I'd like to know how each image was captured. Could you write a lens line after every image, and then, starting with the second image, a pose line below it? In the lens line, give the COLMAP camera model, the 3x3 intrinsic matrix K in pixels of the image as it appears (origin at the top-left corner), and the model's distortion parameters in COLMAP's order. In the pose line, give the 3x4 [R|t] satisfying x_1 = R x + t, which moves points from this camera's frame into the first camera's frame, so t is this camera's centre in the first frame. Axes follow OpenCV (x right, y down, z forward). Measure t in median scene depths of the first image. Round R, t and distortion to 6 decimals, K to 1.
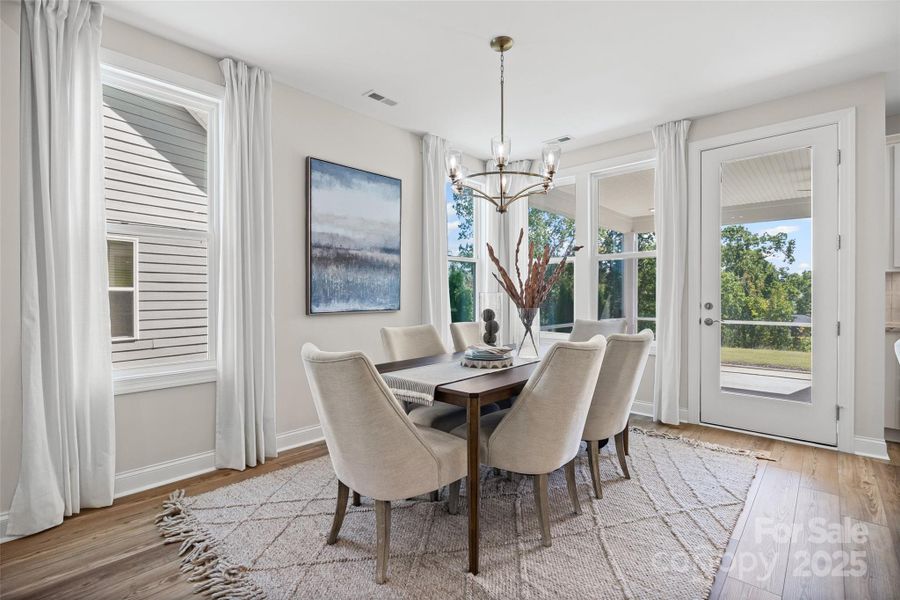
lens RADIAL K [[412.6, 0, 455.4], [0, 412.6, 298.1], [0, 0, 1]] dist [-0.012121, 0.000396]
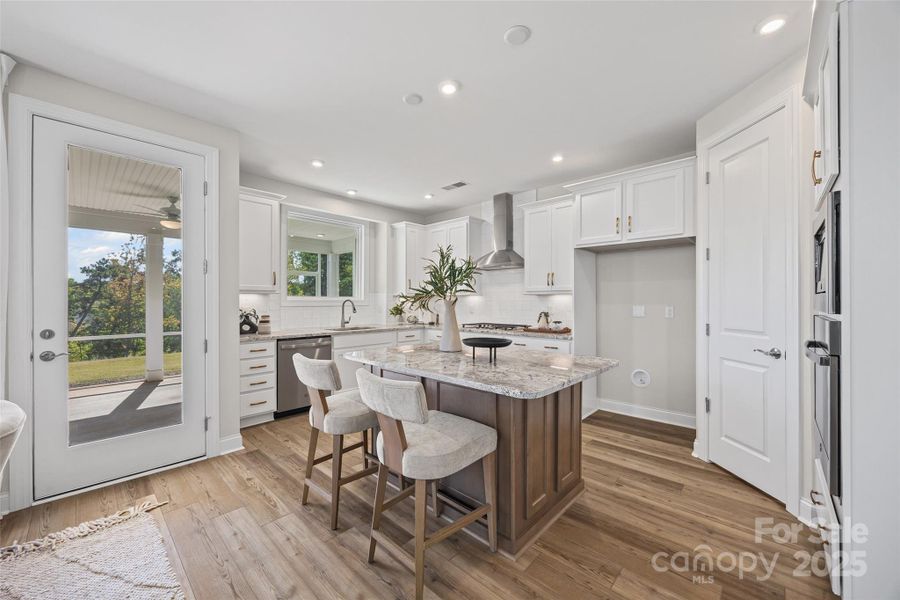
lens RADIAL K [[347.9, 0, 450.0], [0, 347.9, 300.0], [0, 0, 1]] dist [-0.004236, -0.000103]
pose [[0.020864, 0.004624, 0.999772, 0.025005], [0.008739, 0.999950, -0.004807, -0.033319], [-0.999744, 0.008838, 0.020823, 0.294433]]
